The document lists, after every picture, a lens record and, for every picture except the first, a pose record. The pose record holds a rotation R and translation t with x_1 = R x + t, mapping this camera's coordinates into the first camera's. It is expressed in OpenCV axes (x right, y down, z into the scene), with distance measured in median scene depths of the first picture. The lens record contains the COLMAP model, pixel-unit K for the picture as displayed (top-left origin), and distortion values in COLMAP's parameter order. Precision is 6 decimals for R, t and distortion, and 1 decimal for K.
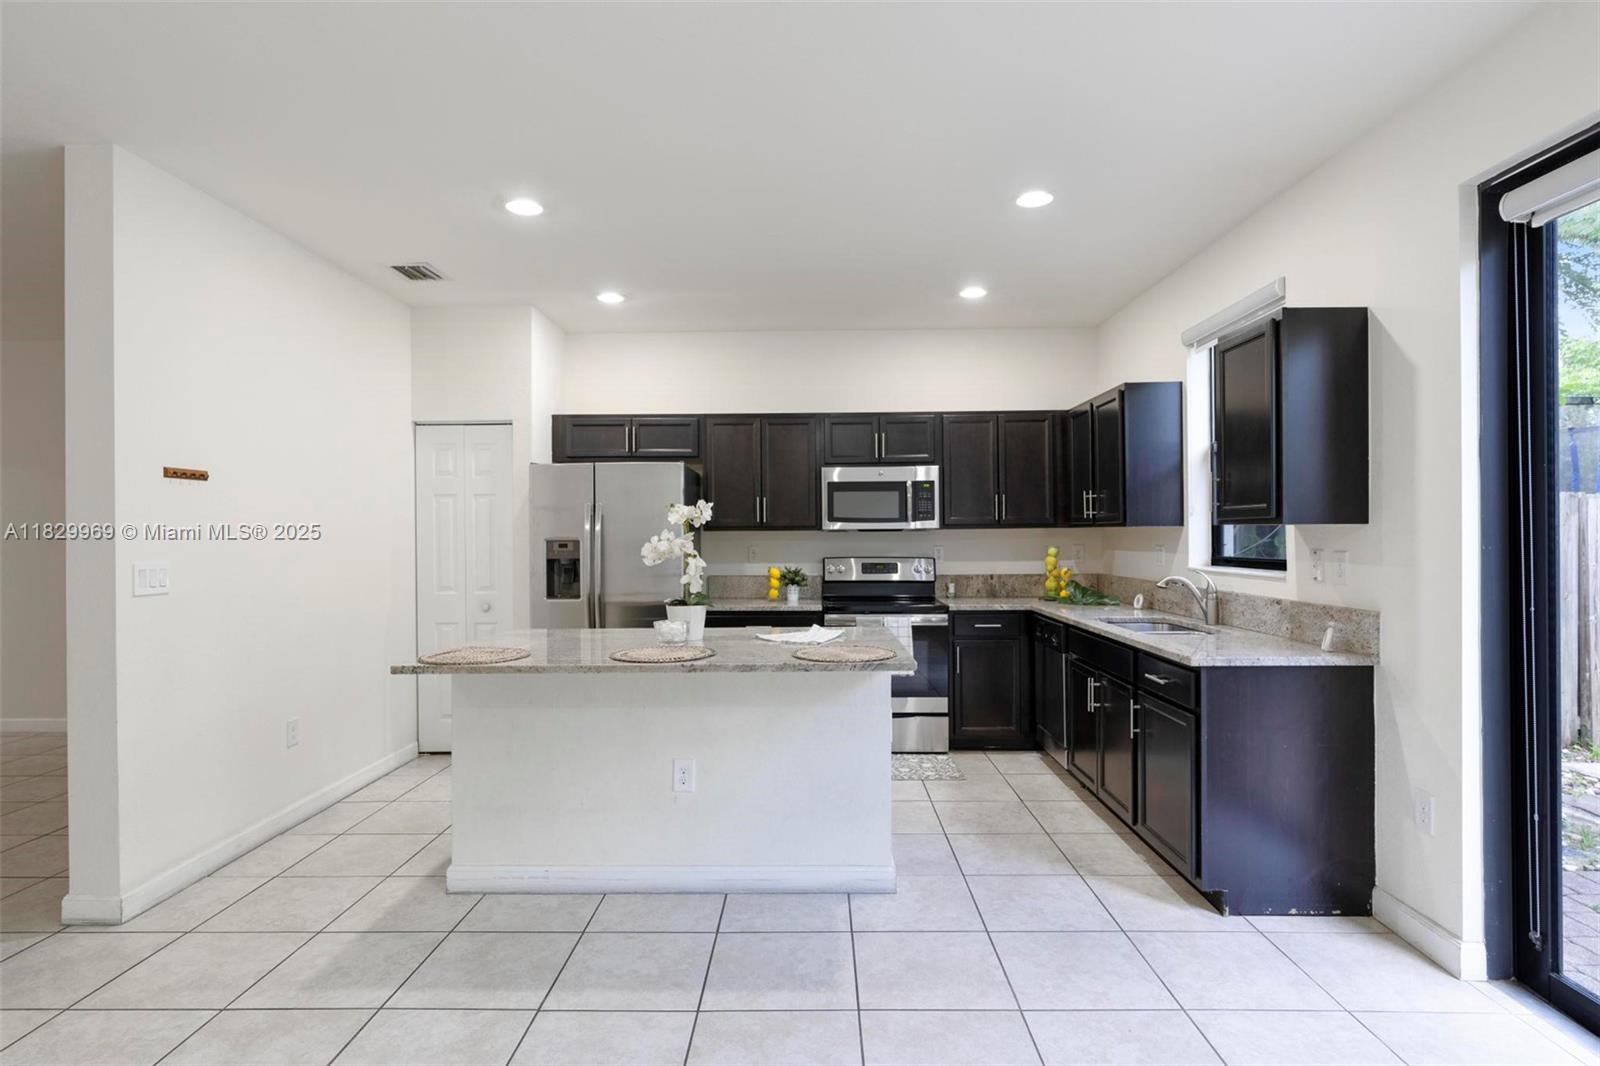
lens RADIAL K [[823.7, 0, 803.8], [0, 823.7, 531.5], [0, 0, 1]] dist [-0.008952, 0.004255]
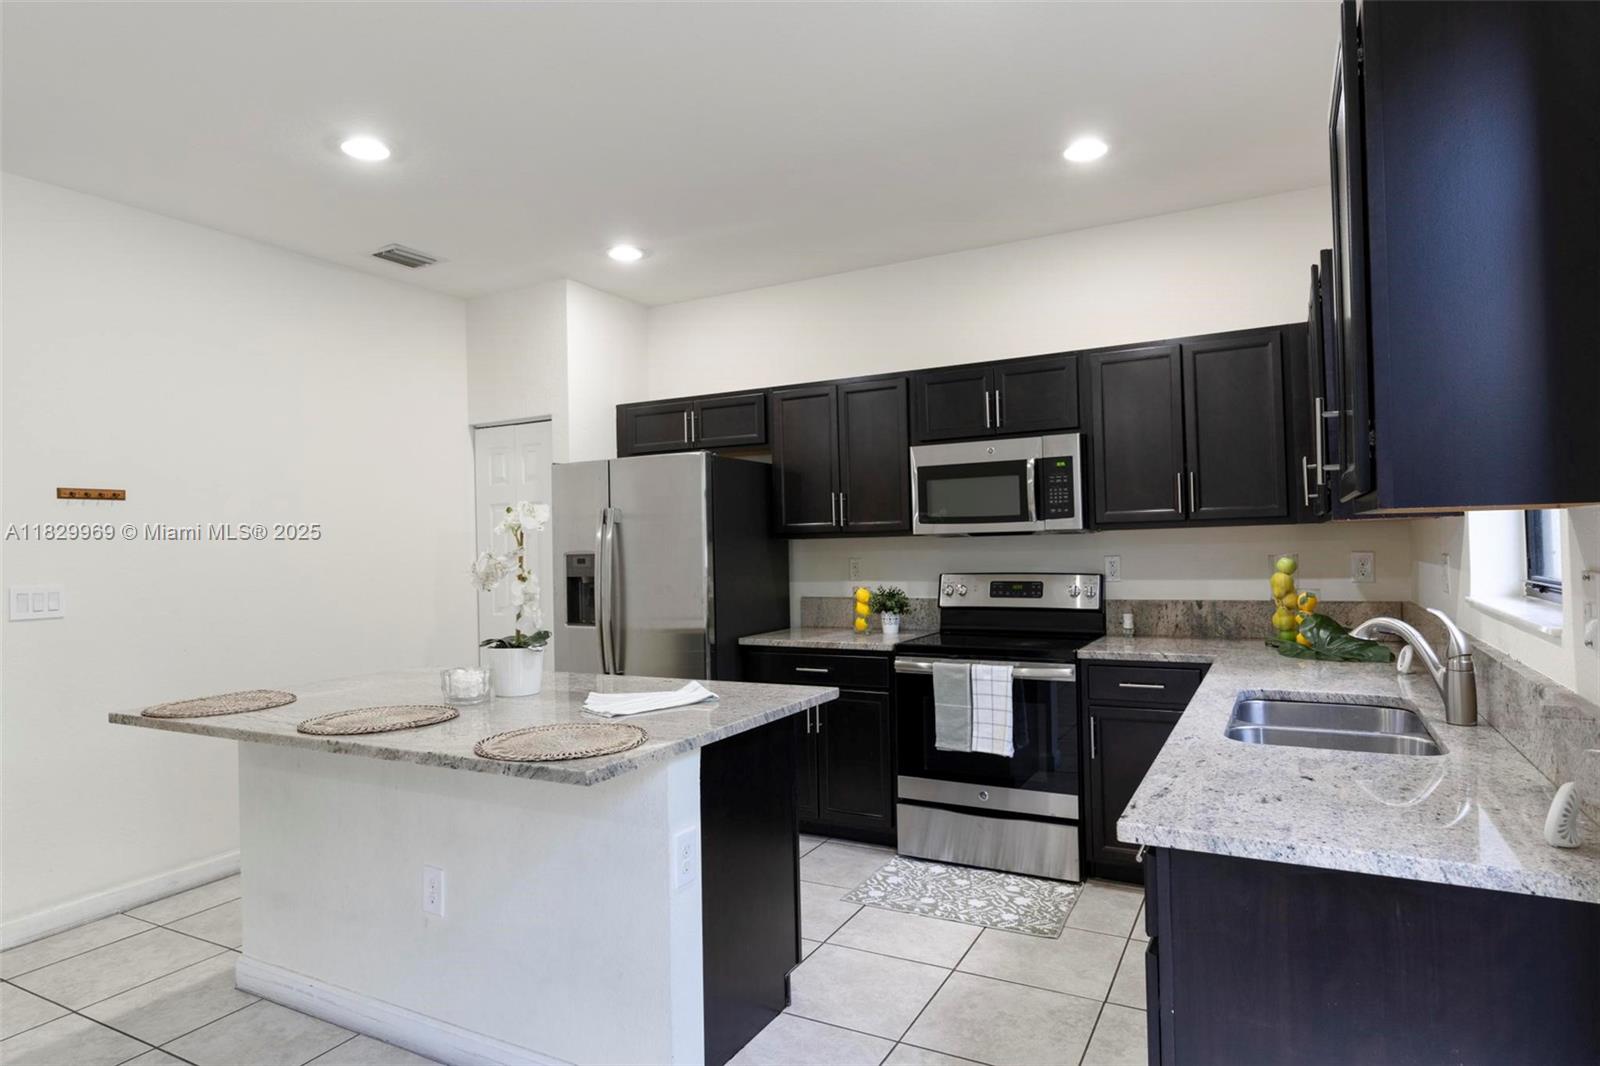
lens RADIAL K [[904.5, 0, 802.3], [0, 904.5, 529.5], [0, 0, 1]] dist [-0.005114, 0.002711]
pose [[0.888268, -0.022564, -0.458771, 0.381768], [0.019378, 0.999744, -0.011651, 0.000435], [0.458917, 0.001459, 0.888478, 0.346939]]
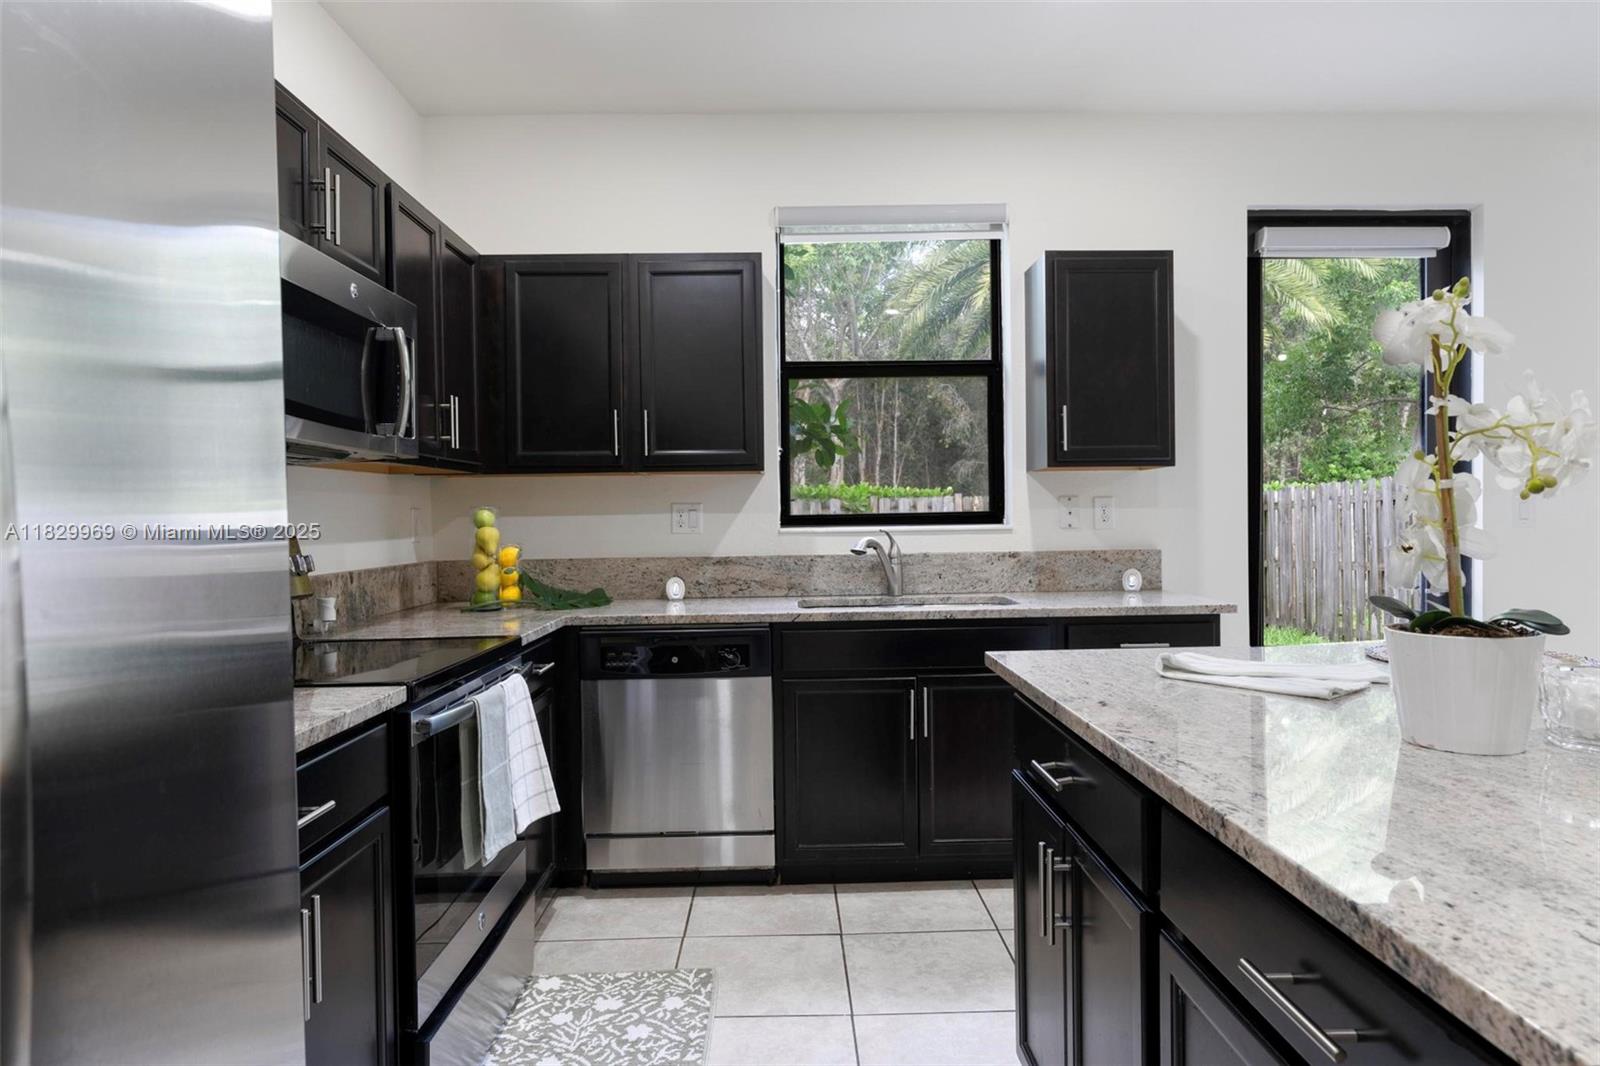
lens RADIAL K [[964.6, 0, 805.1], [0, 964.6, 531.7], [0, 0, 1]] dist [0.002744, -0.001264]
pose [[-0.035367, -0.007762, 0.999344, -0.417136], [0.011655, 0.999899, 0.008179, 0.040129], [-0.999306, 0.011937, -0.035273, 1.066711]]
